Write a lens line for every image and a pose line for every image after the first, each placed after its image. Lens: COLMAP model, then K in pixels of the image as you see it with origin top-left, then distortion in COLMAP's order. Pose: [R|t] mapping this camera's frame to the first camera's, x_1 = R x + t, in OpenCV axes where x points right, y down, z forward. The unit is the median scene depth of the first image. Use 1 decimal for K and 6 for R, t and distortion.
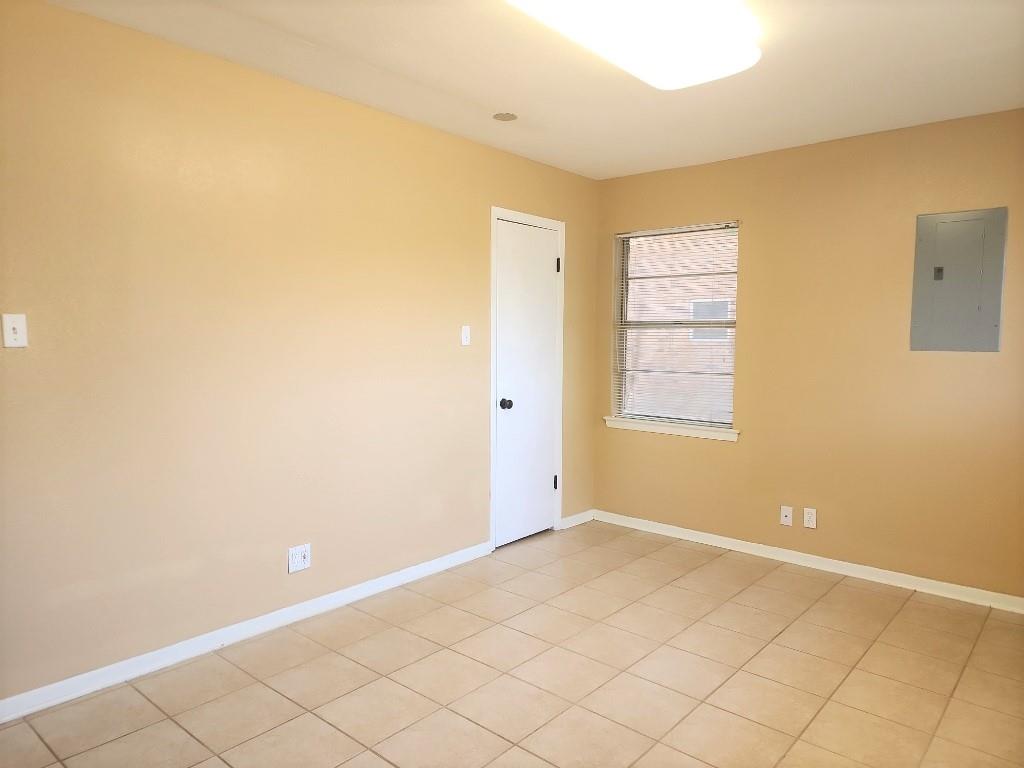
lens RADIAL K [[684.8, 0, 509.9], [0, 684.8, 404.6], [0, 0, 1]] dist [0.090599, -0.082989]
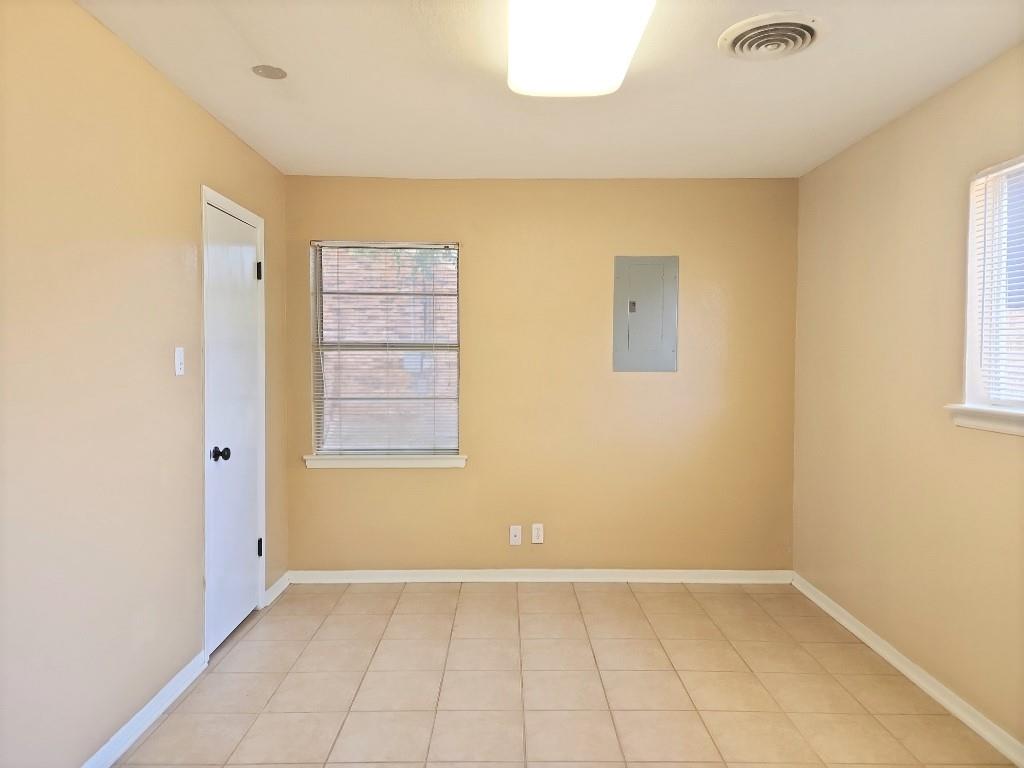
lens RADIAL K [[684.8, 0, 514.9], [0, 684.8, 383.1], [0, 0, 1]] dist [0.090599, -0.082989]
pose [[0.751545, -0.031564, 0.658926, -0.255662], [0.071336, 0.996886, -0.033611, -0.028103], [-0.655813, 0.072266, 0.751456, 0.228164]]
